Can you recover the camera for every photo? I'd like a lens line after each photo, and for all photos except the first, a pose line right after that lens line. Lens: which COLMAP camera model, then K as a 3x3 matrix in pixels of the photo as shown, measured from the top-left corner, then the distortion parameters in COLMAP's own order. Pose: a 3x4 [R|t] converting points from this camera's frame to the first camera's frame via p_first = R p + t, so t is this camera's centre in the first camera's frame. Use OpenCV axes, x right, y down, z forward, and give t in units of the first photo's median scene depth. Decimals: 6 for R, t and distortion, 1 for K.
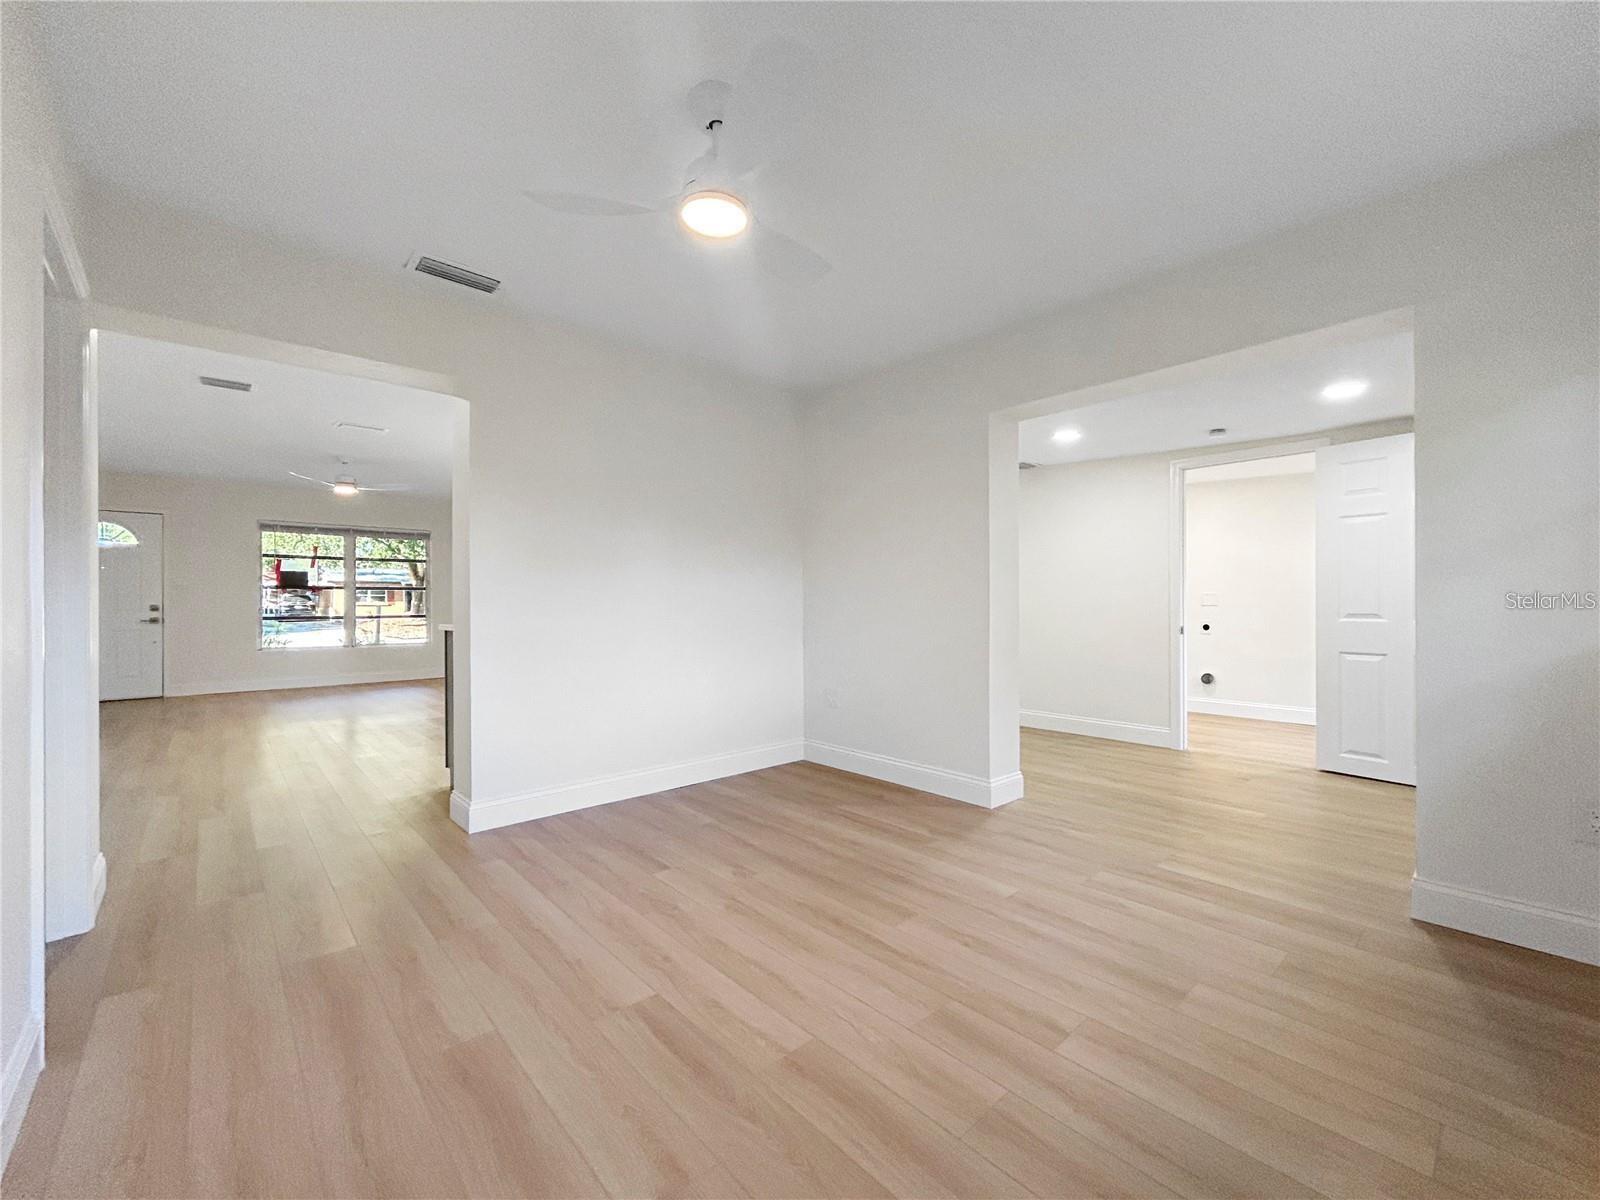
lens RADIAL K [[658.0, 0, 806.5], [0, 658.0, 598.0], [0, 0, 1]] dist [0.002177, 0.000378]
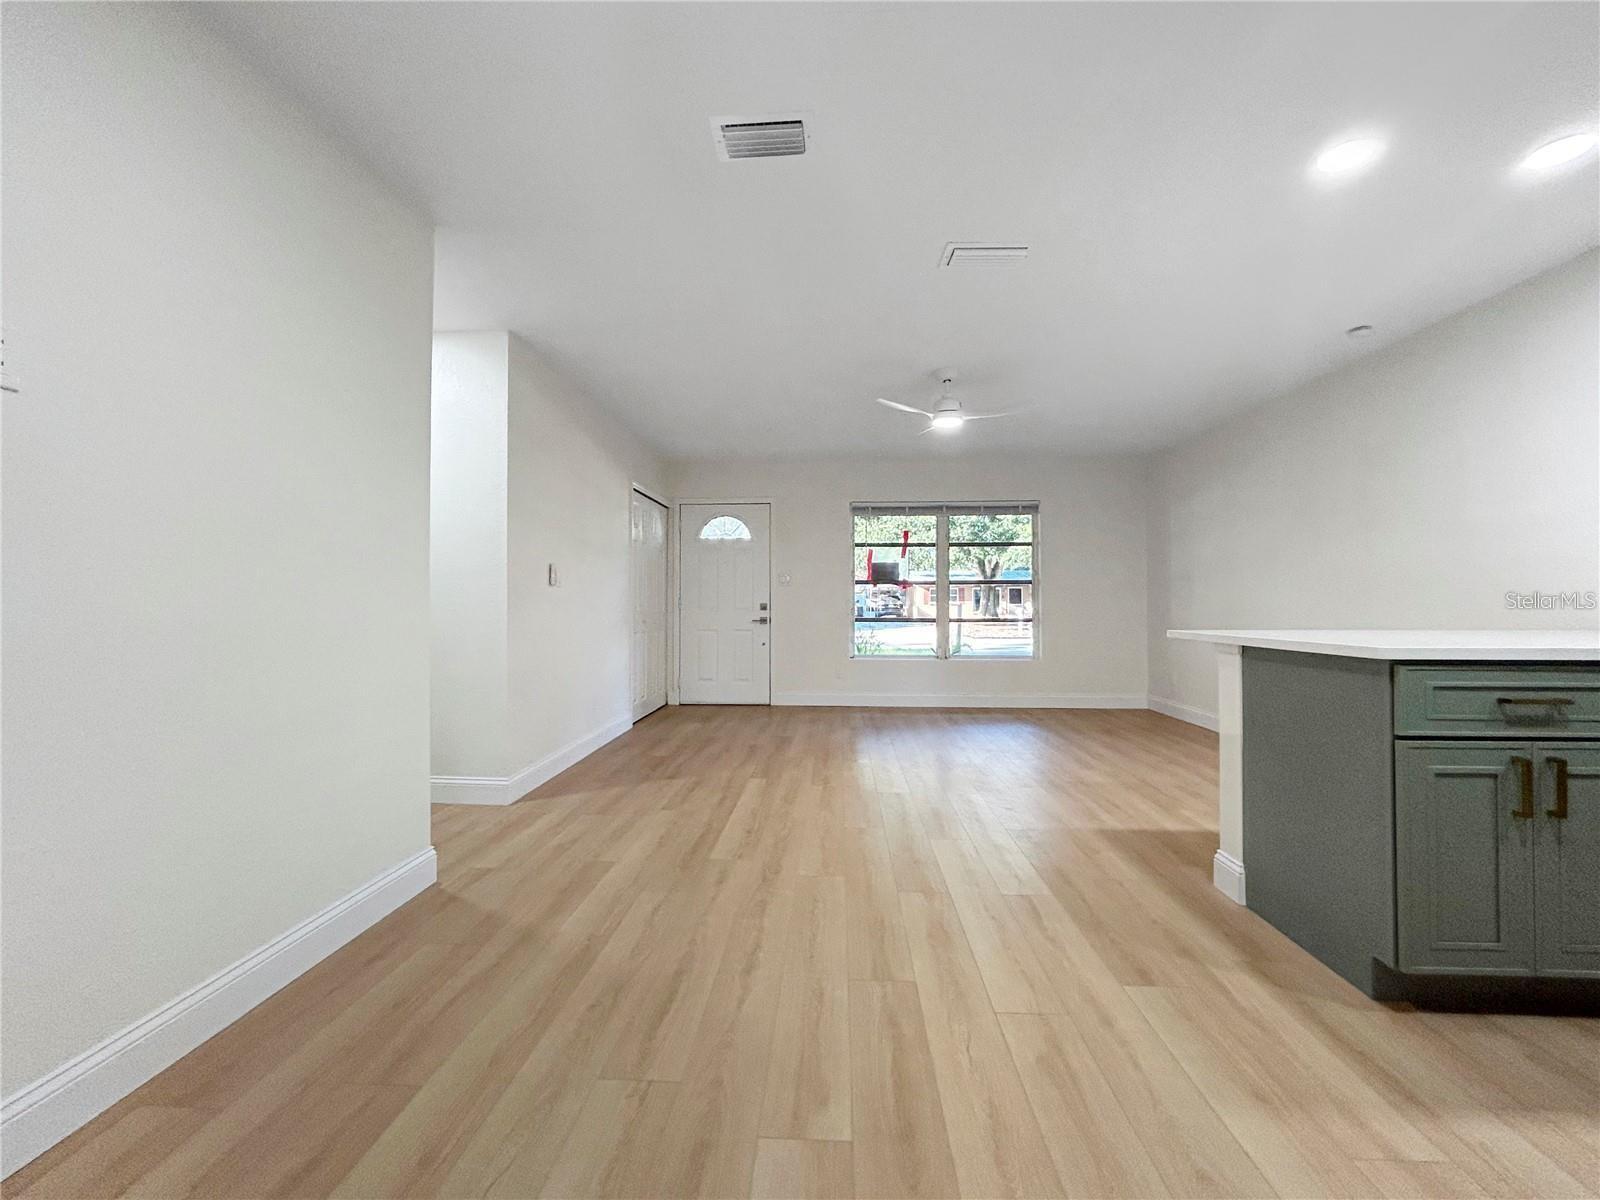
lens RADIAL K [[658.0, 0, 806.5], [0, 658.0, 598.0], [0, 0, 1]] dist [0.002177, 0.000378]
pose [[0.707229, -0.001162, -0.706983, -0.277173], [0.000891, 0.999999, -0.000752, 0.003520], [0.706984, -0.000098, 0.707230, 0.364402]]
